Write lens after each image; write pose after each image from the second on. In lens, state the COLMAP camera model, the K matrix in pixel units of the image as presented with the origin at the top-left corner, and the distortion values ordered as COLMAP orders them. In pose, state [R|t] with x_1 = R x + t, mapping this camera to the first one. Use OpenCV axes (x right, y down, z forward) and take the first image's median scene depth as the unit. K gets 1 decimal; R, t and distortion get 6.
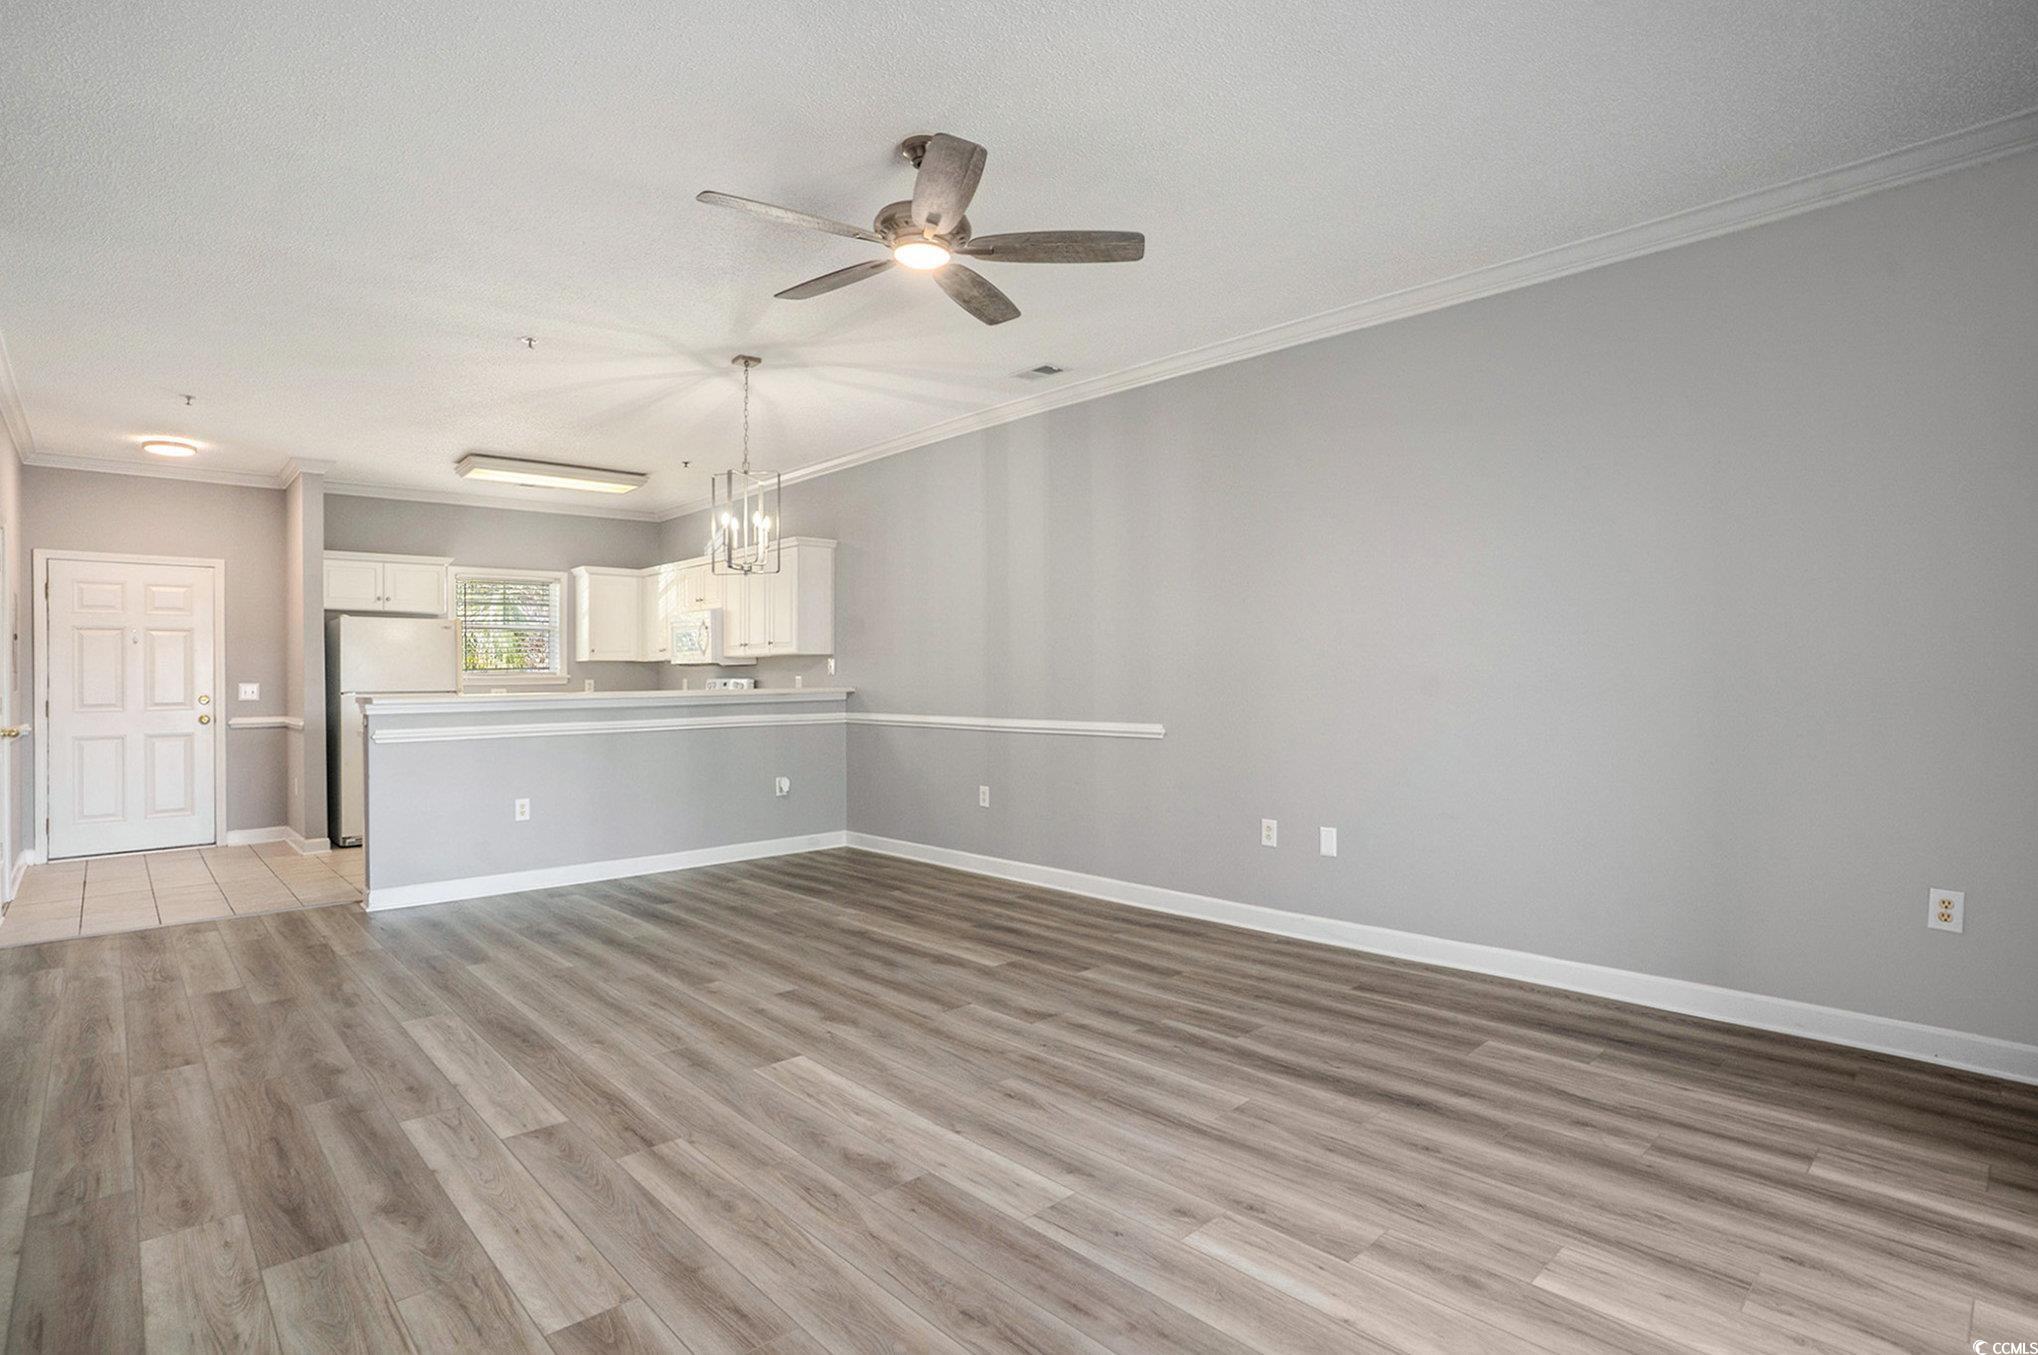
lens RADIAL K [[1022.1, 0, 1033.9], [0, 1022.1, 673.2], [0, 0, 1]] dist [-0.080046, 0.036471]
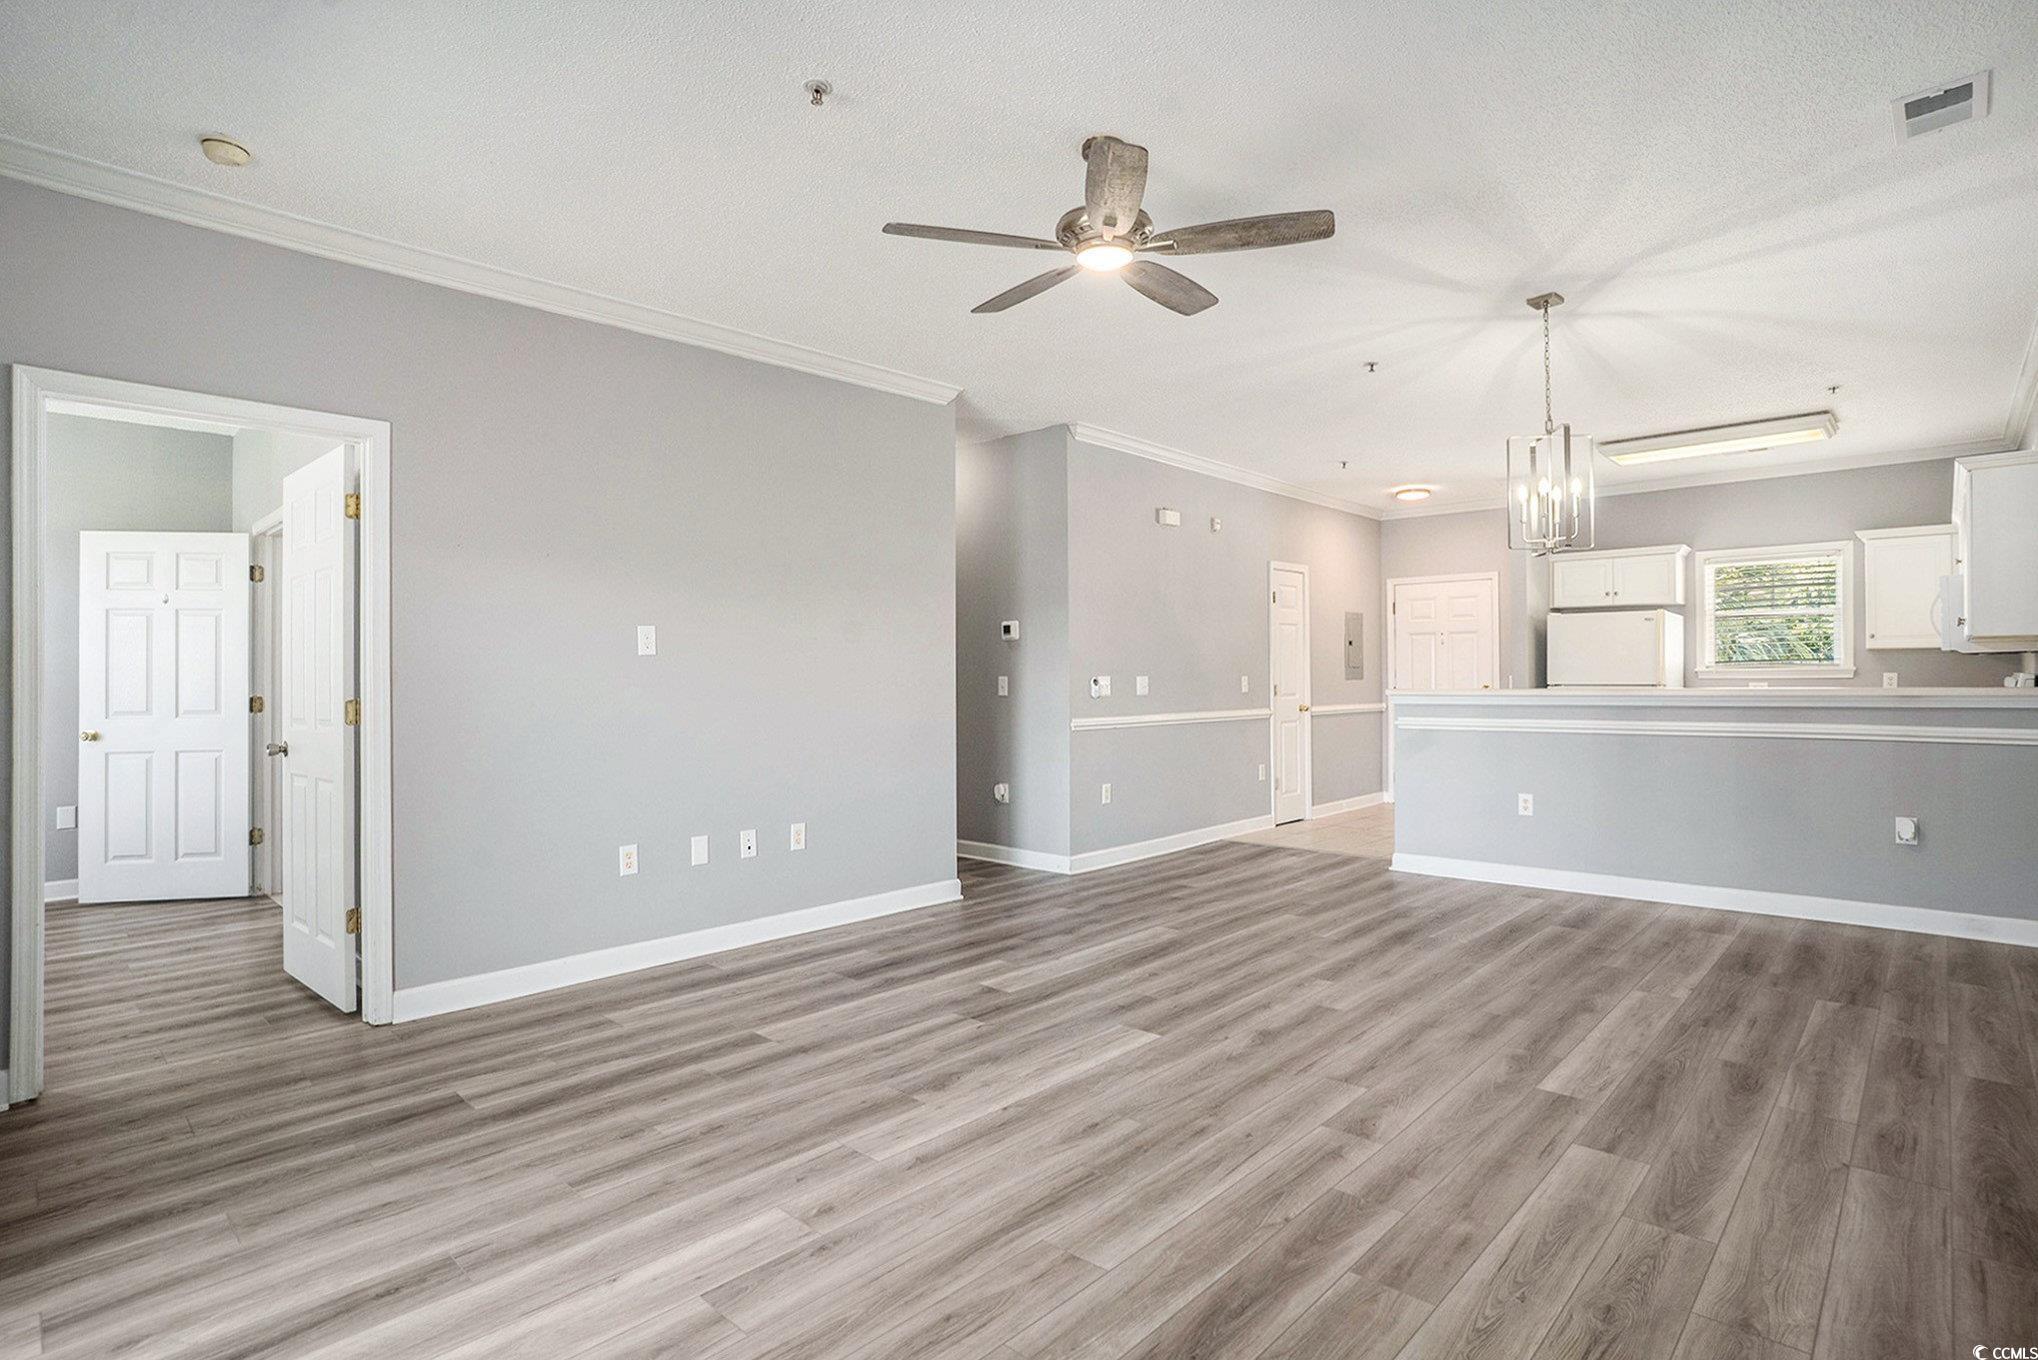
lens RADIAL K [[1022.1, 0, 1033.9], [0, 1022.1, 675.7], [0, 0, 1]] dist [-0.080046, 0.036471]
pose [[0.068002, 0.007719, -0.997655, 0.636831], [0.009002, 0.999925, 0.008351, -0.006710], [0.997645, -0.009548, 0.067928, 0.621655]]
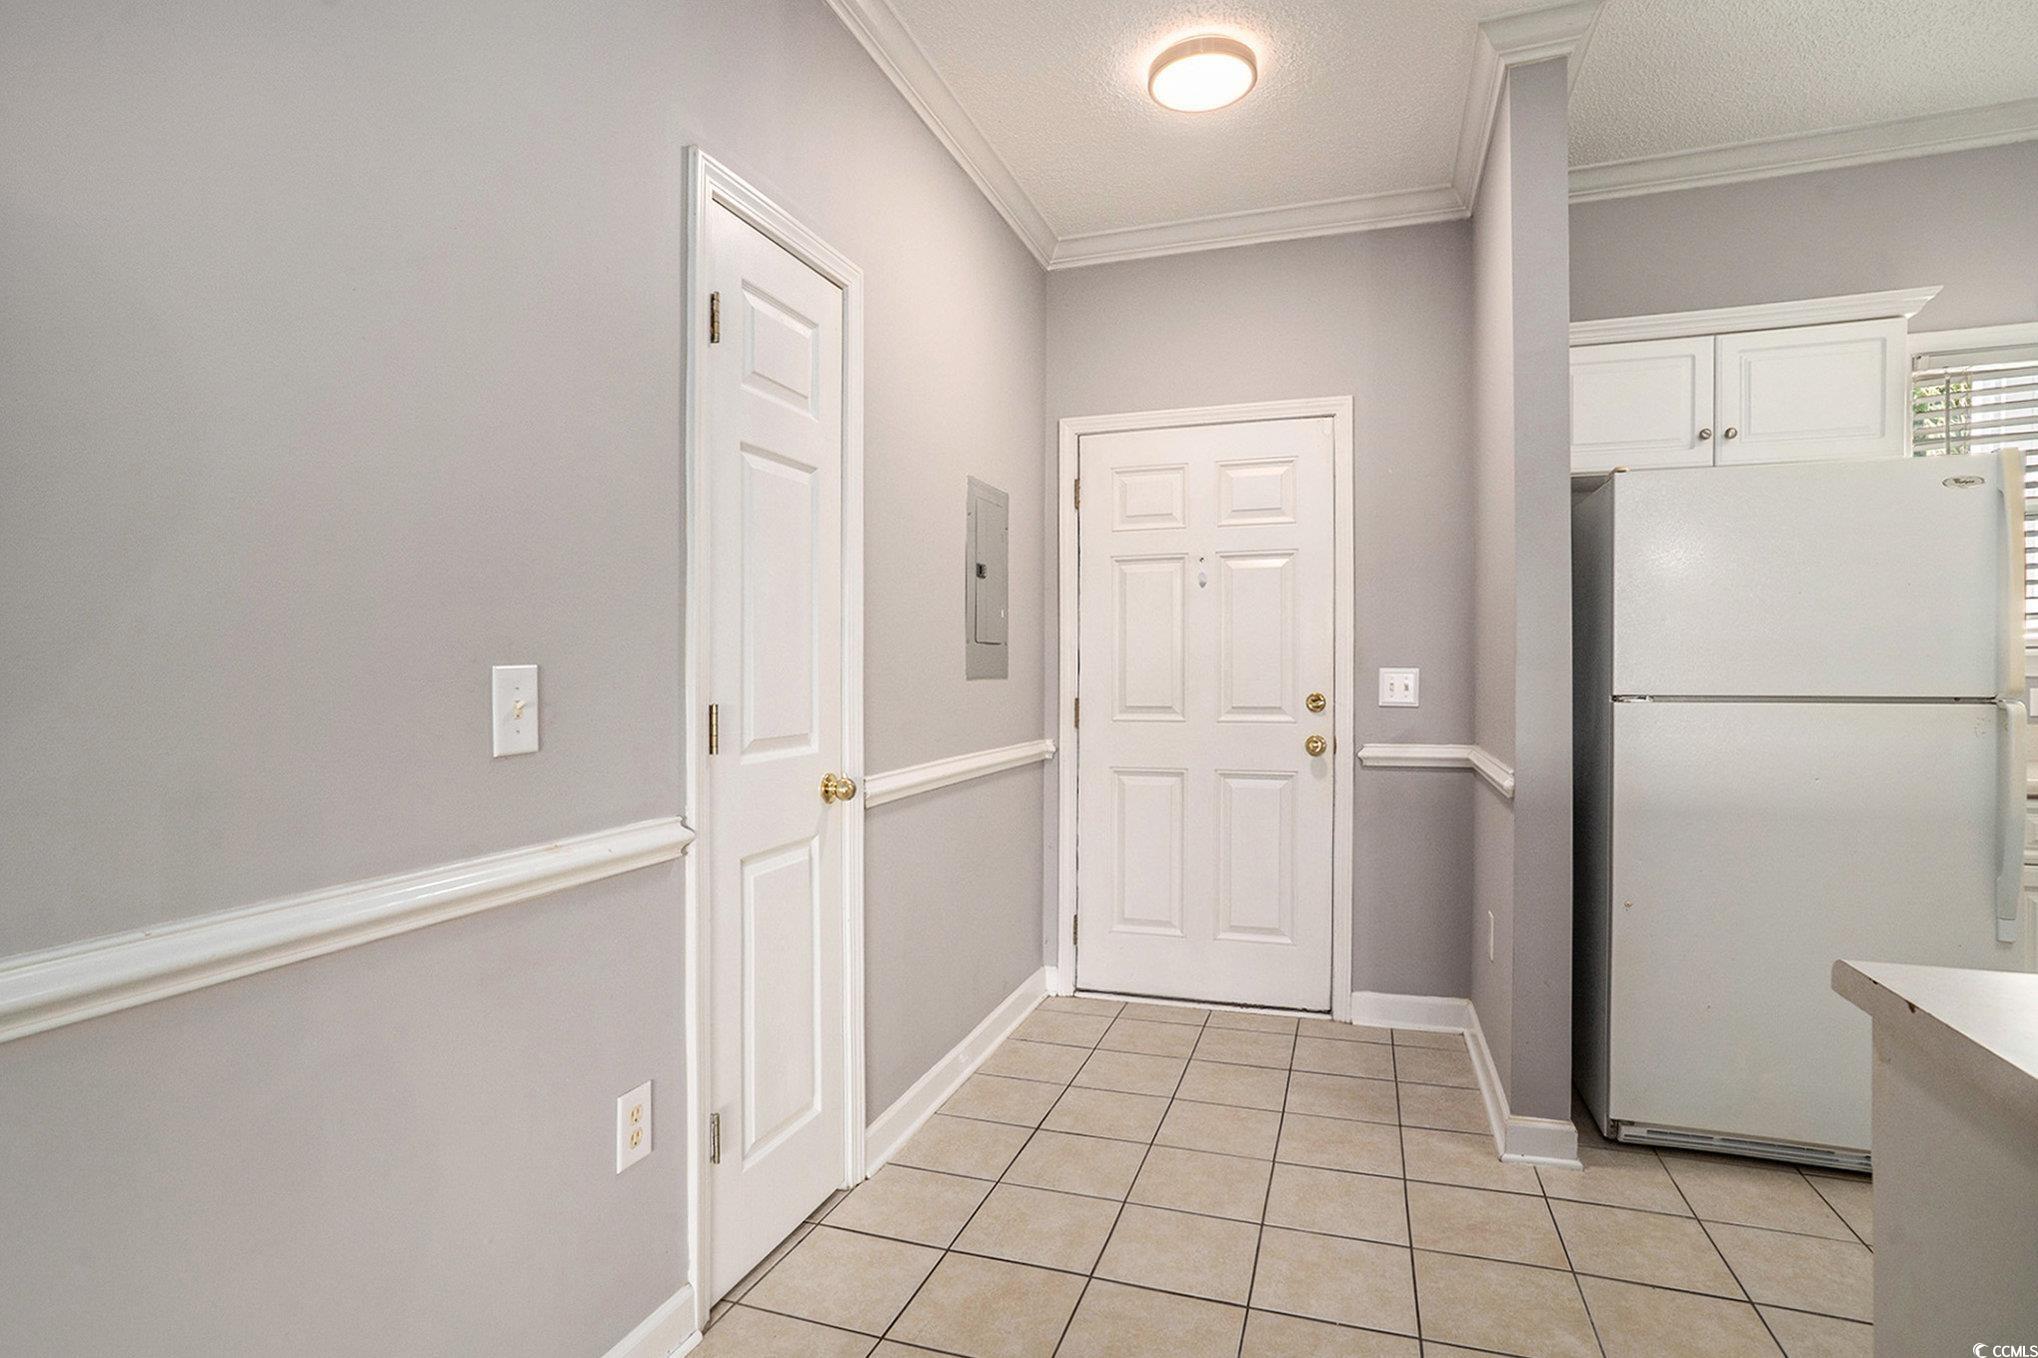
lens RADIAL K [[1013.7, 0, 1019.0], [0, 1013.7, 679.0], [0, 0, 1]] dist [0.017506, 0.000831]
pose [[0.467803, 0.019610, -0.883615, -0.842690], [-0.000531, 0.999760, 0.021906, 0.009620], [0.883833, -0.009779, 0.467701, 1.134535]]
